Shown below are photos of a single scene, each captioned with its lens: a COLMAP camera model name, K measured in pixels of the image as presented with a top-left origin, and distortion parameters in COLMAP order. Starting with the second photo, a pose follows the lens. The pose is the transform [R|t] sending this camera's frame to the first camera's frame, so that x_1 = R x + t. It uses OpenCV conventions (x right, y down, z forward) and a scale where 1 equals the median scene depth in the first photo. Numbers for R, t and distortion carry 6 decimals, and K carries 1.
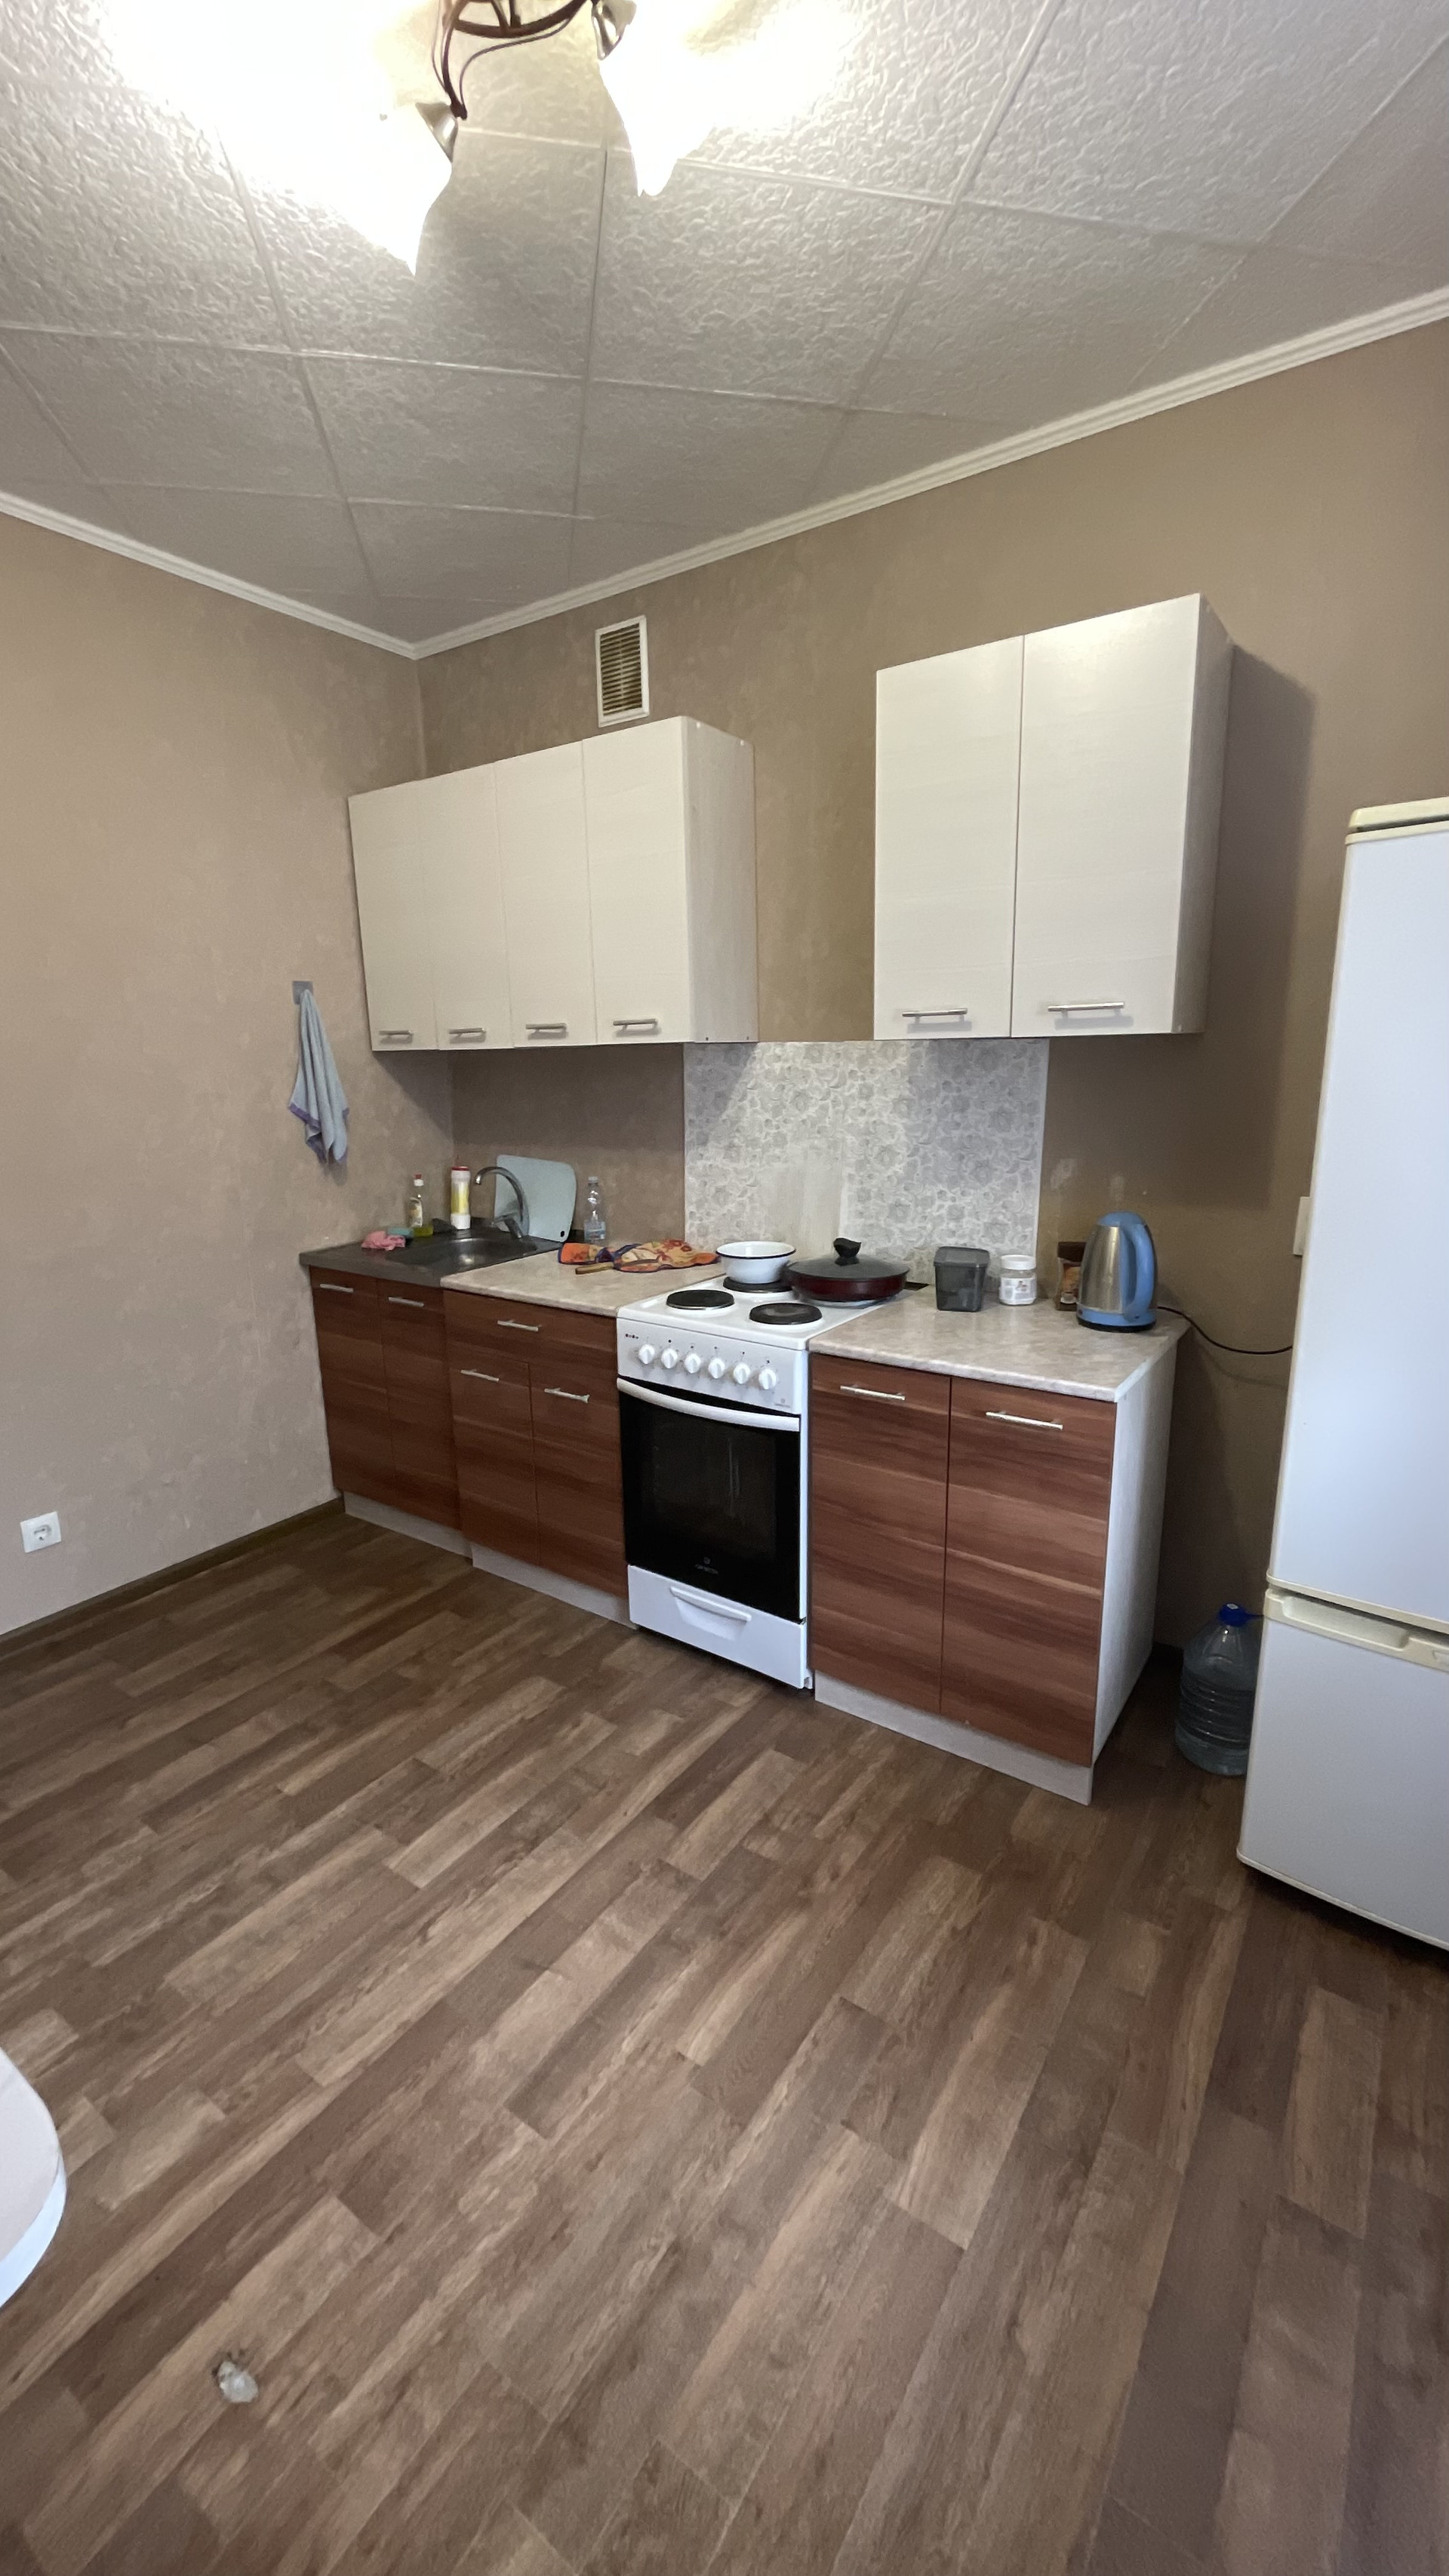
lens RADIAL K [[1044.2, 0, 731.0], [0, 1044.2, 1288.7], [0, 0, 1]] dist [-0.000442, -0.000685]
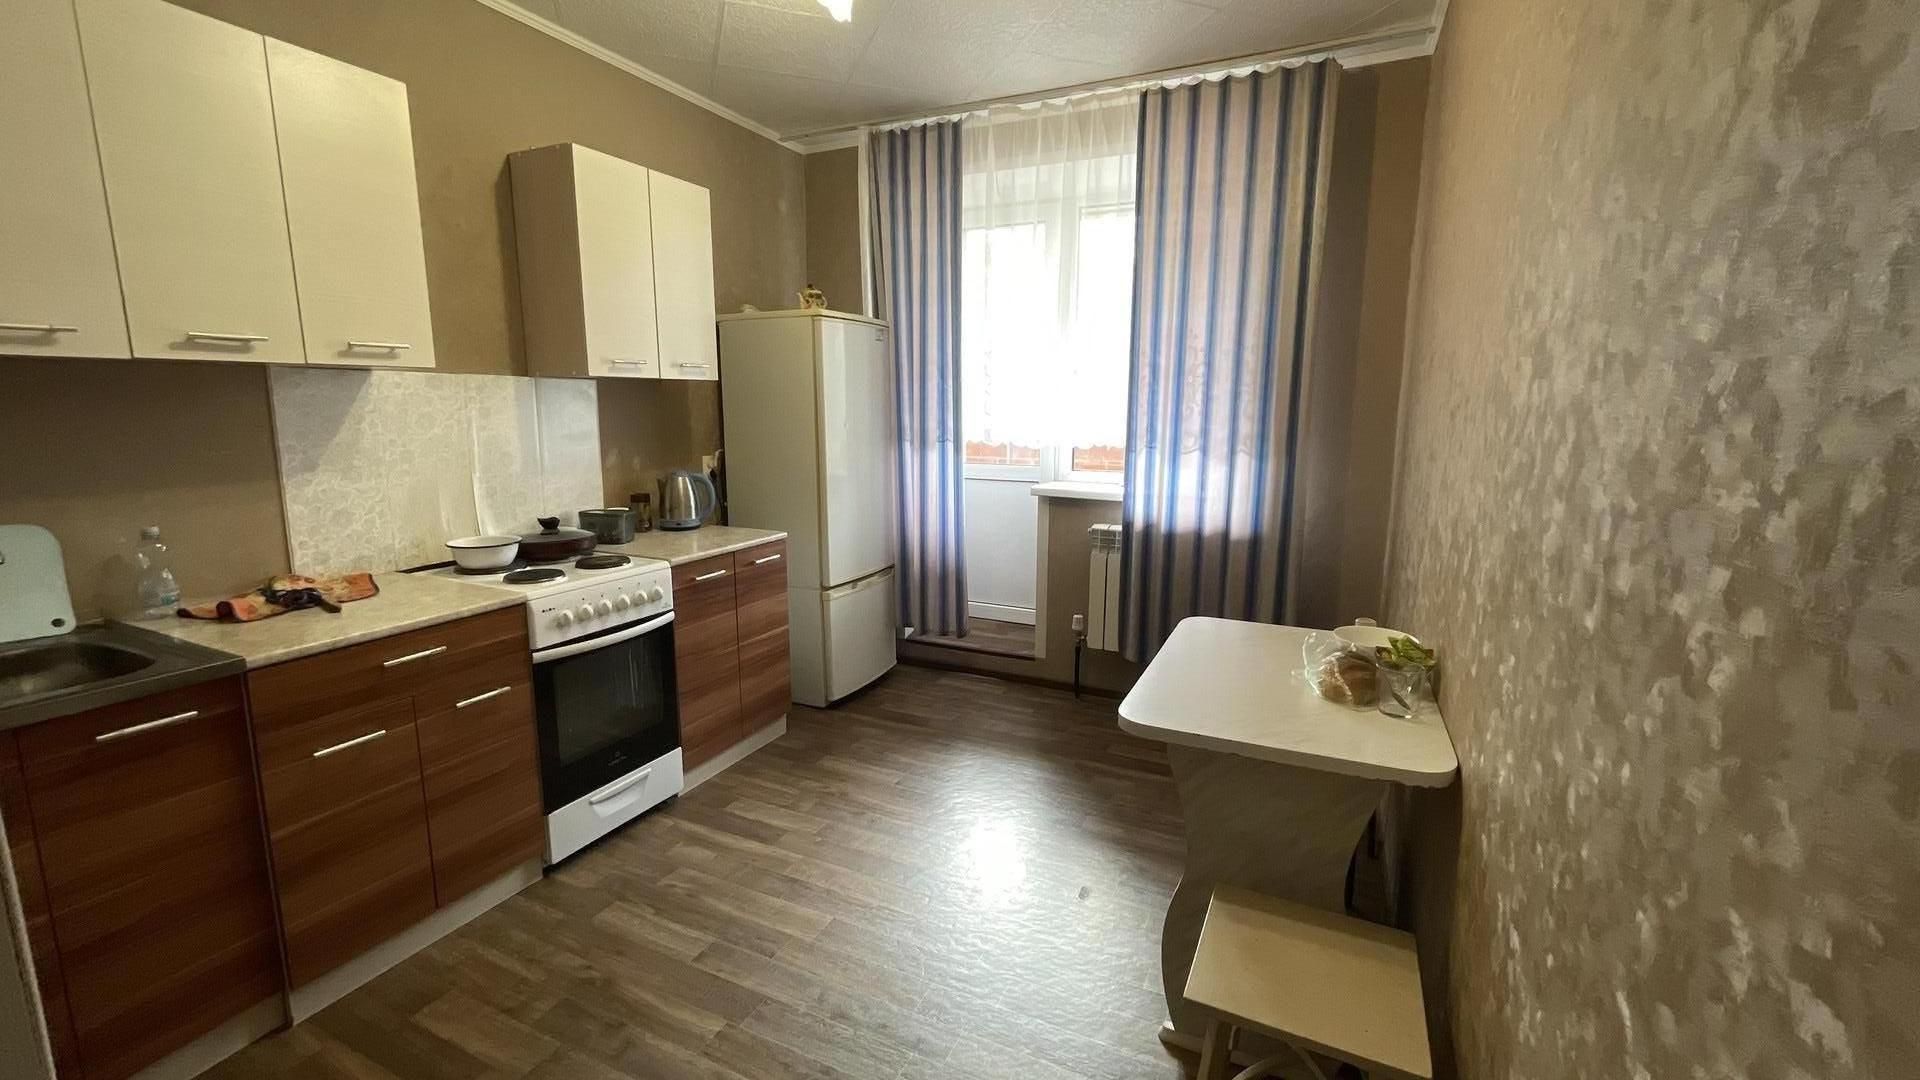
lens RADIAL K [[778.3, 0, 959.8], [0, 778.3, 529.5], [0, 0, 1]] dist [-0.000442, -0.000685]
pose [[-0.165680, -0.143811, 0.975638, -1.047170], [0.219217, 0.959188, 0.178613, -0.100669], [-0.961506, 0.243469, -0.127392, 0.643067]]
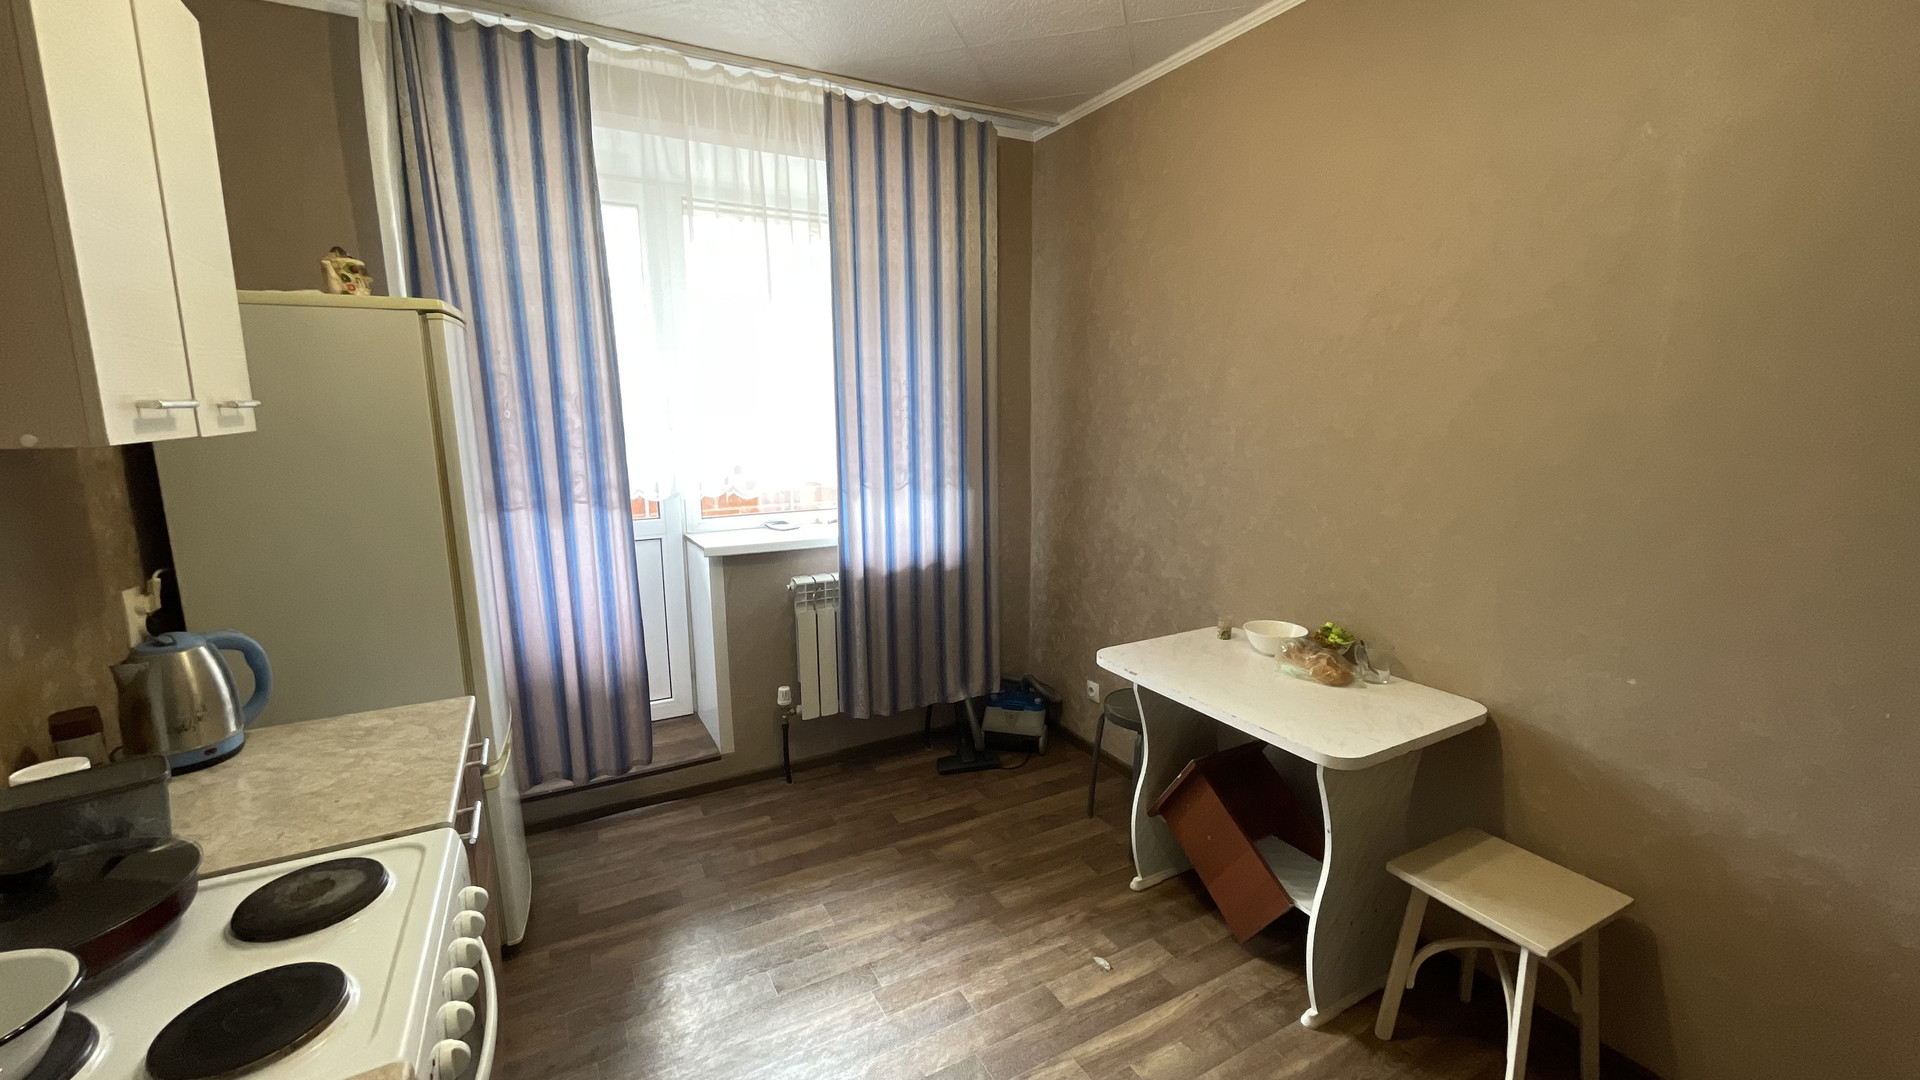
lens RADIAL K [[778.3, 0, 959.8], [0, 778.3, 529.5], [0, 0, 1]] dist [-0.000442, -0.000685]
pose [[-0.893938, -0.051065, 0.445272, -0.456196], [0.119357, 0.930487, 0.346336, -0.274621], [-0.432005, 0.362749, -0.825703, 1.111818]]
